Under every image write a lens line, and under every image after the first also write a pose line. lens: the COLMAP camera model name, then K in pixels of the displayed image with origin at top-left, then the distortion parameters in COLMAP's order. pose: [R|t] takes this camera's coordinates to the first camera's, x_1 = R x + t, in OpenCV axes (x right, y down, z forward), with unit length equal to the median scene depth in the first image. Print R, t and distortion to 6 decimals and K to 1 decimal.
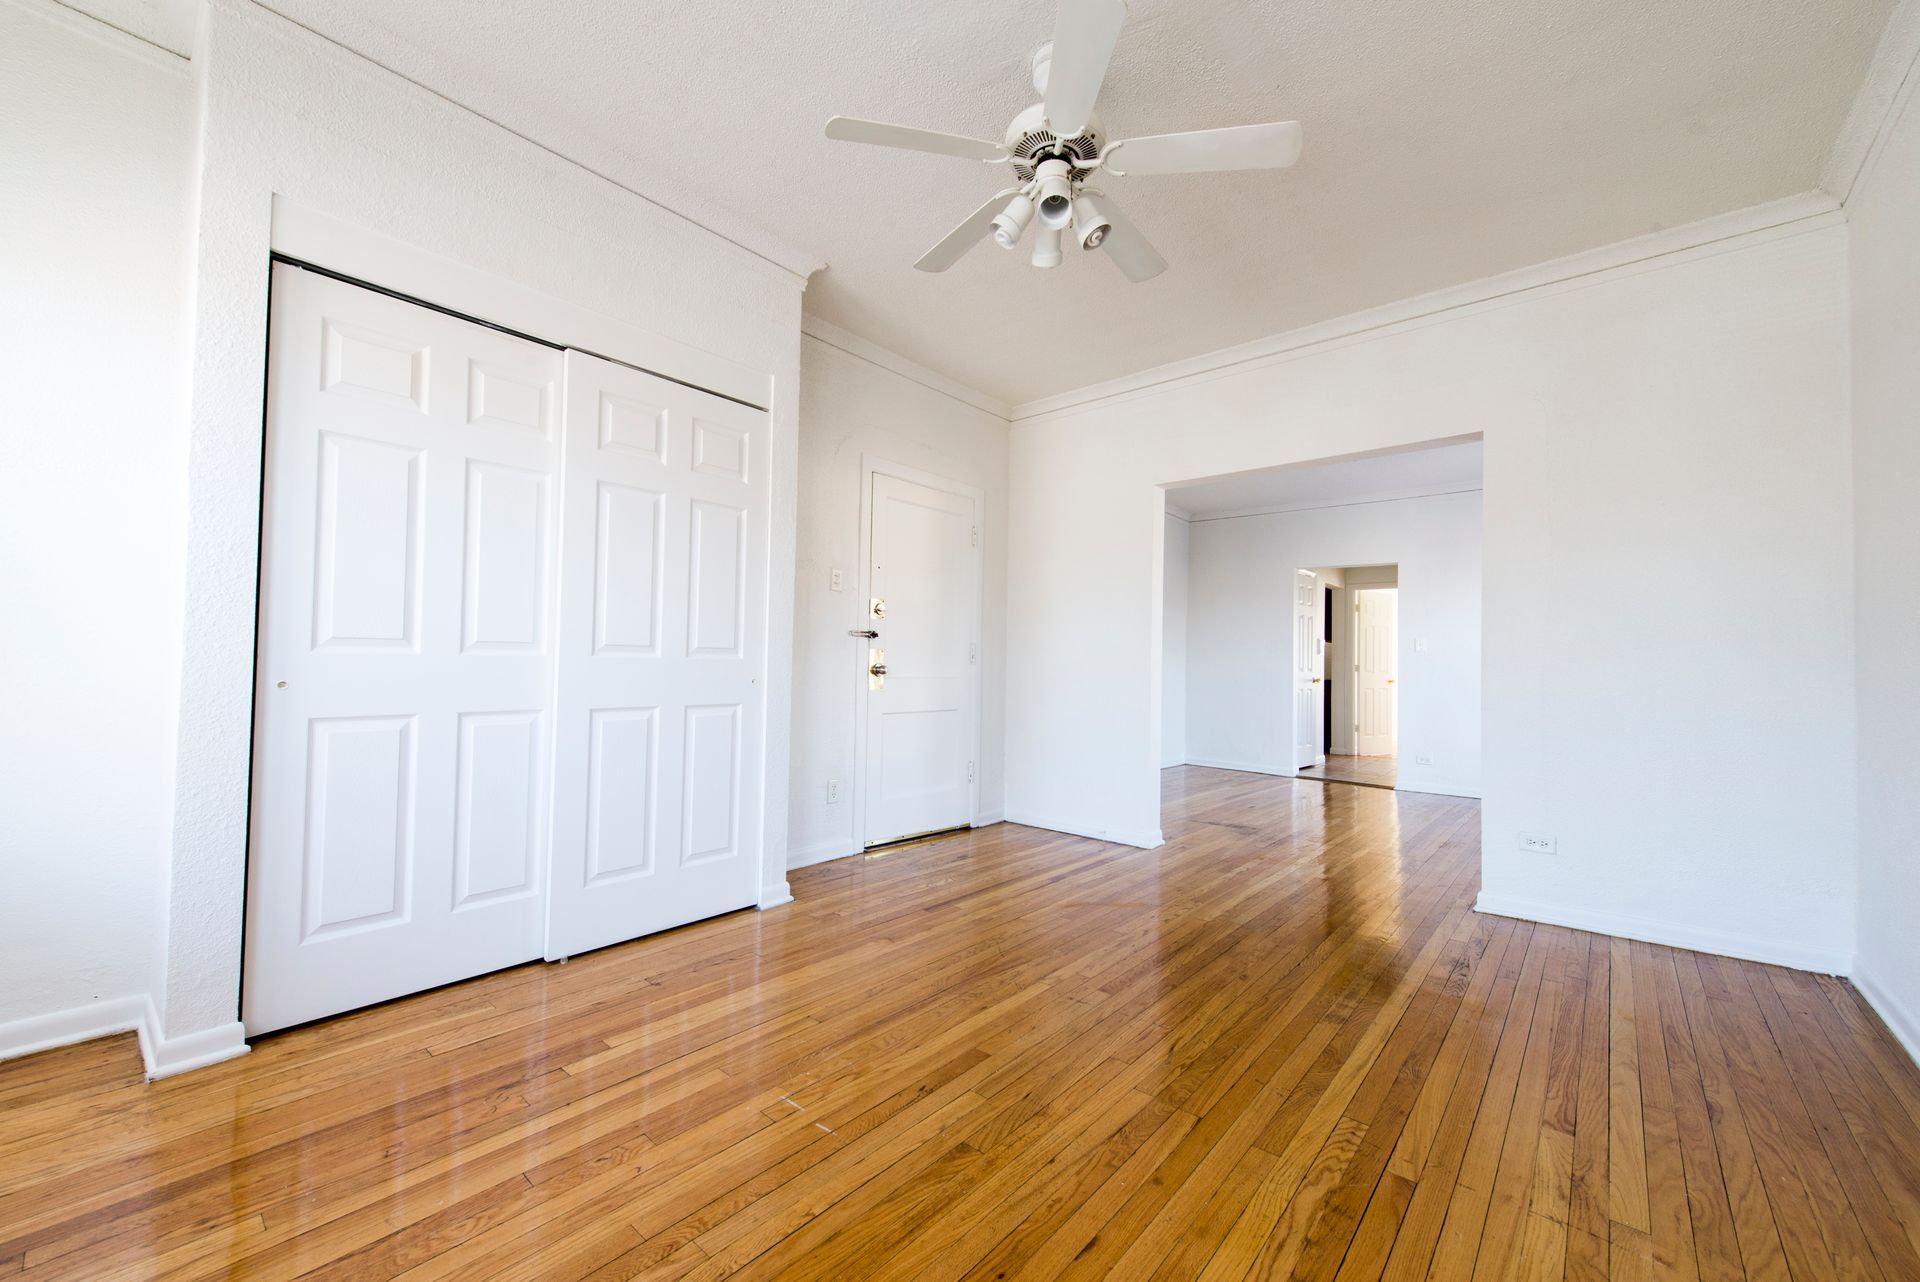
lens RADIAL K [[754.2, 0, 959.4], [0, 754.2, 646.1], [0, 0, 1]] dist [0.021379, -0.005476]
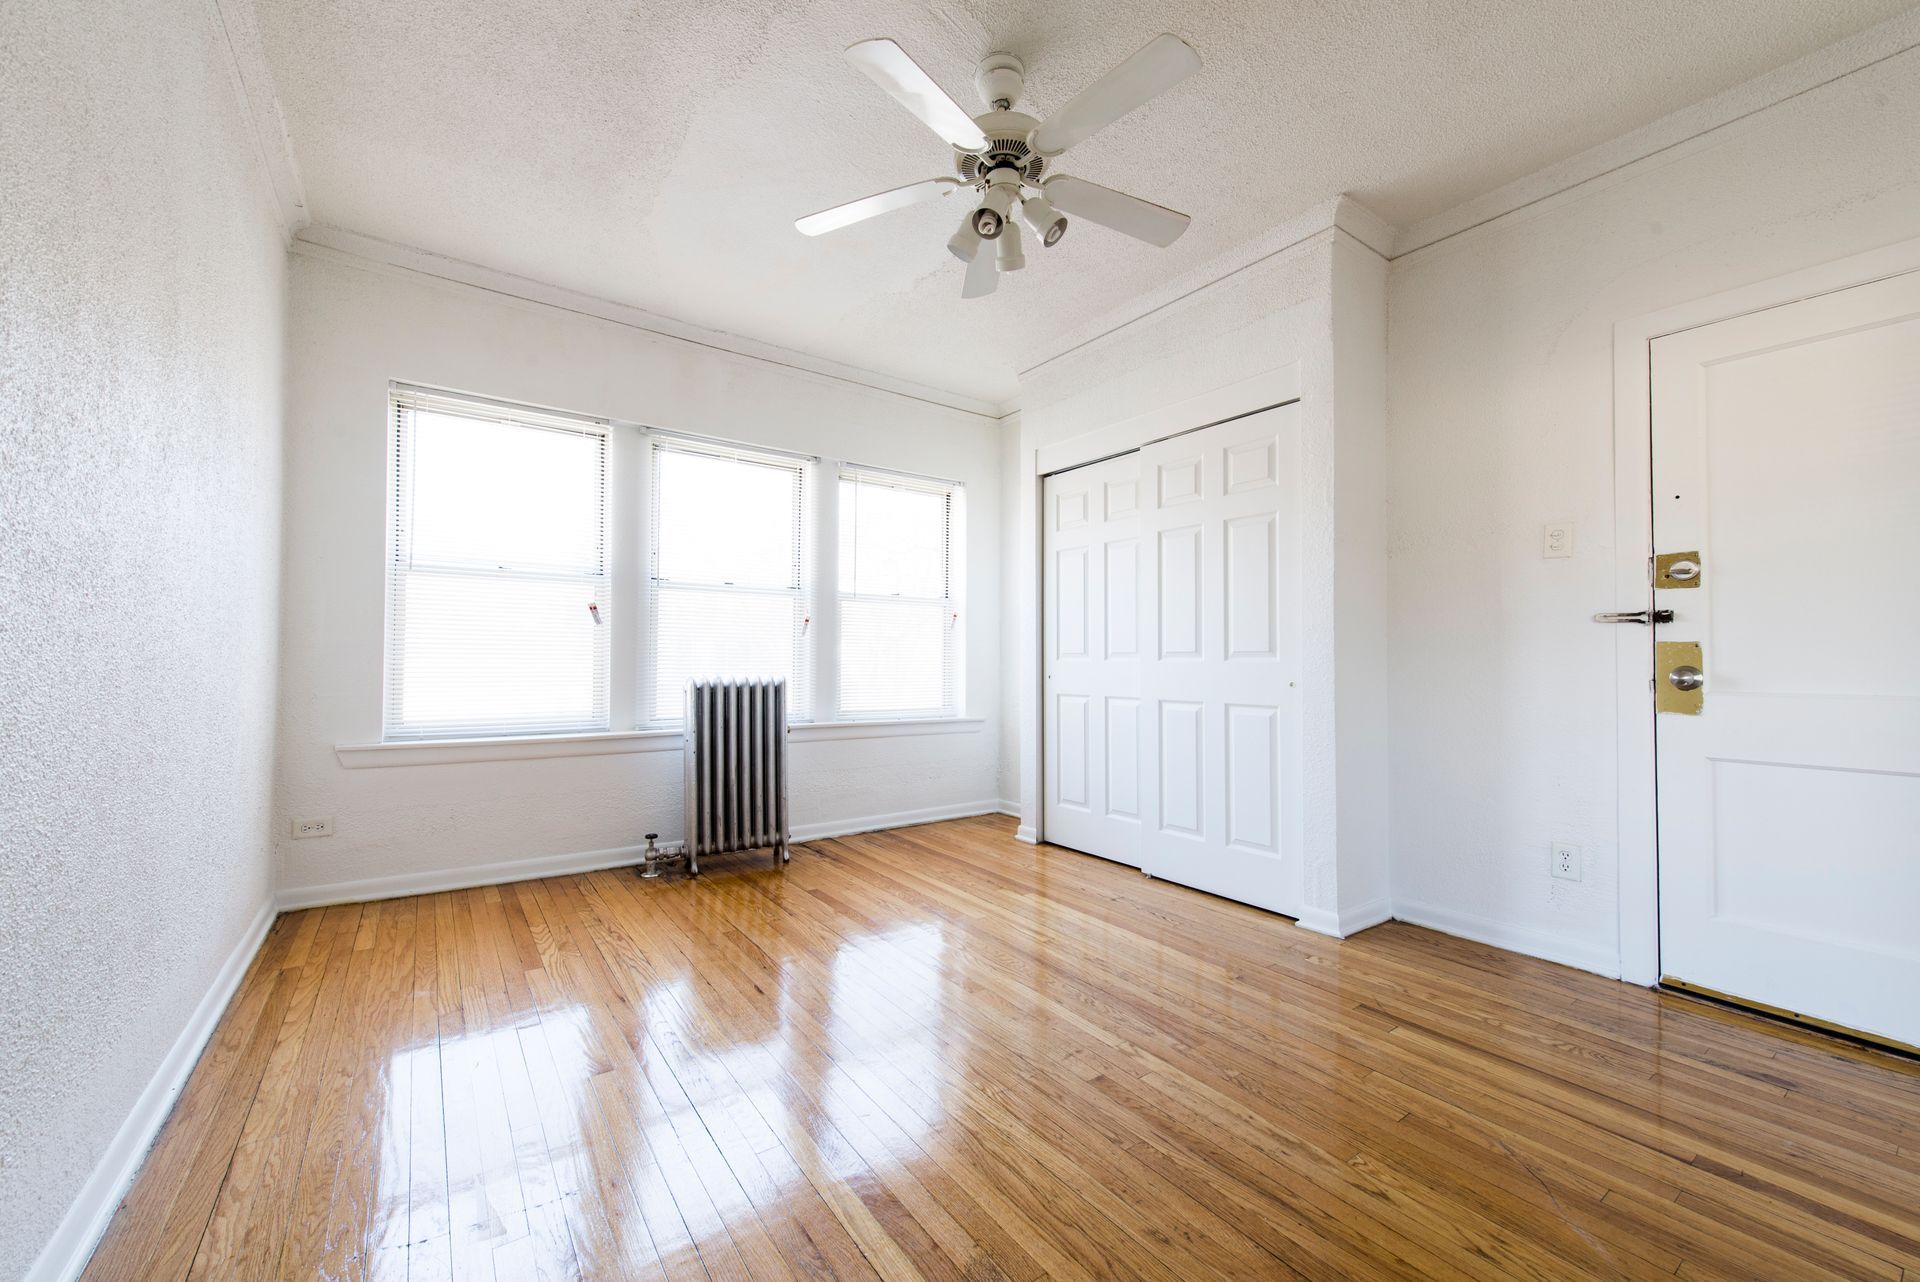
lens RADIAL K [[754.2, 0, 959.4], [0, 754.2, 646.1], [0, 0, 1]] dist [0.021379, -0.005476]
pose [[-0.241867, -0.042402, -0.969382, 0.814266], [0.007589, 0.998931, -0.045588, 0.041631], [0.970280, -0.018383, -0.241287, 0.867888]]
